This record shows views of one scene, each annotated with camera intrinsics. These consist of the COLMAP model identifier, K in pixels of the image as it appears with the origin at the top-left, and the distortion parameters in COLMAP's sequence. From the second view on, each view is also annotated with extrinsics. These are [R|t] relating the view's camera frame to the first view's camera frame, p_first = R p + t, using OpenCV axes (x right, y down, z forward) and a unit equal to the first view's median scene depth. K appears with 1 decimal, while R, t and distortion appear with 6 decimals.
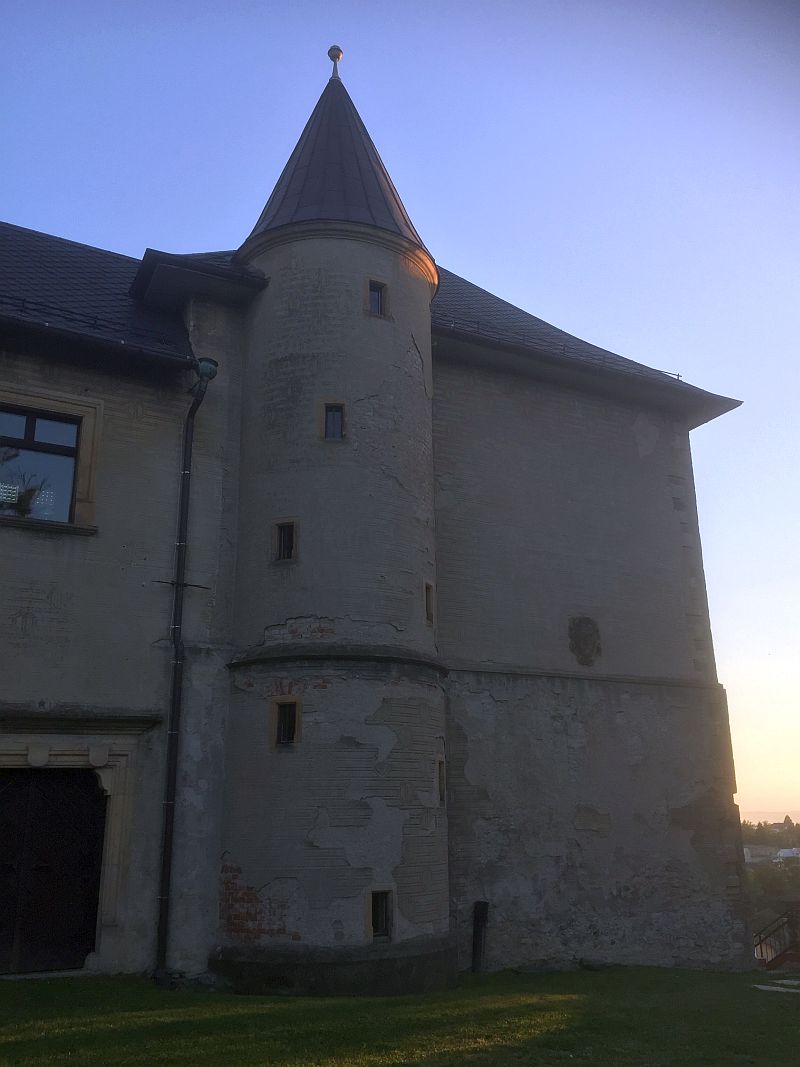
lens RADIAL K [[901.1, 0, 400.0], [0, 901.1, 533.5], [0, 0, 1]] dist [0.000638, -0.085072]
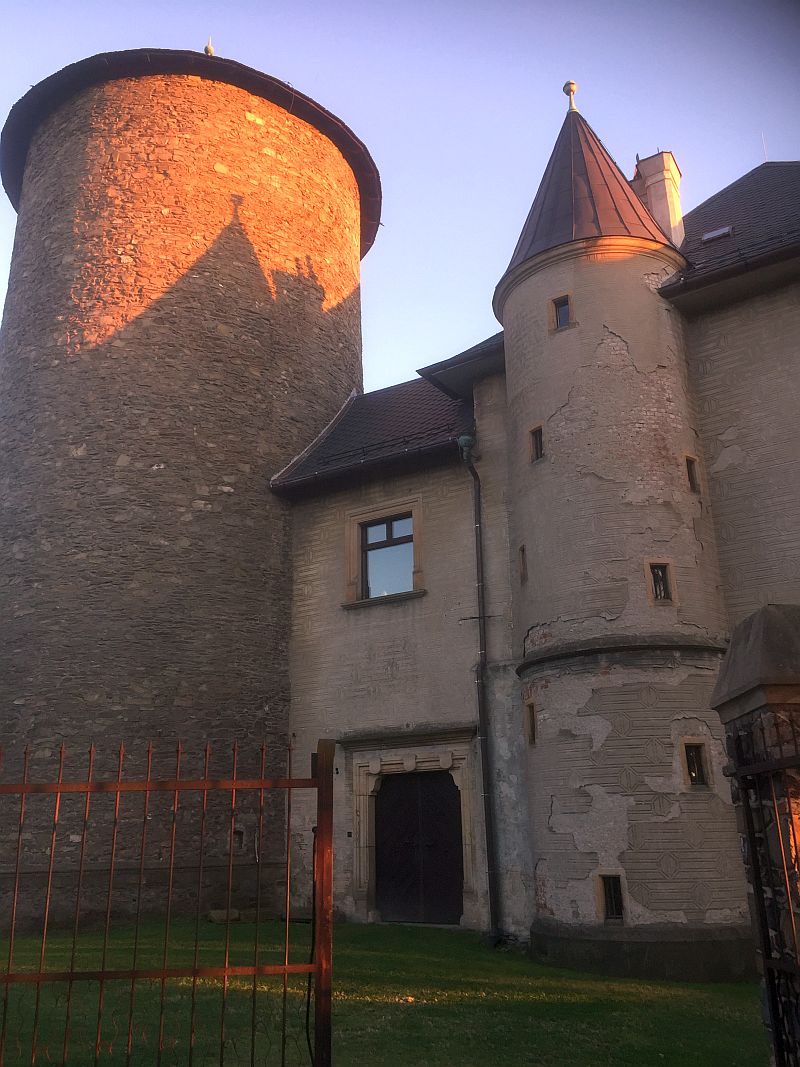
lens RADIAL K [[836.4, 0, 400.0], [0, 836.4, 533.5], [0, 0, 1]] dist [0.006030, -0.105393]
pose [[0.500541, -0.277442, -0.820051, 0.718223], [0.265704, 0.950771, -0.159487, 0.107517], [0.823929, -0.138061, 0.549617, 0.314151]]
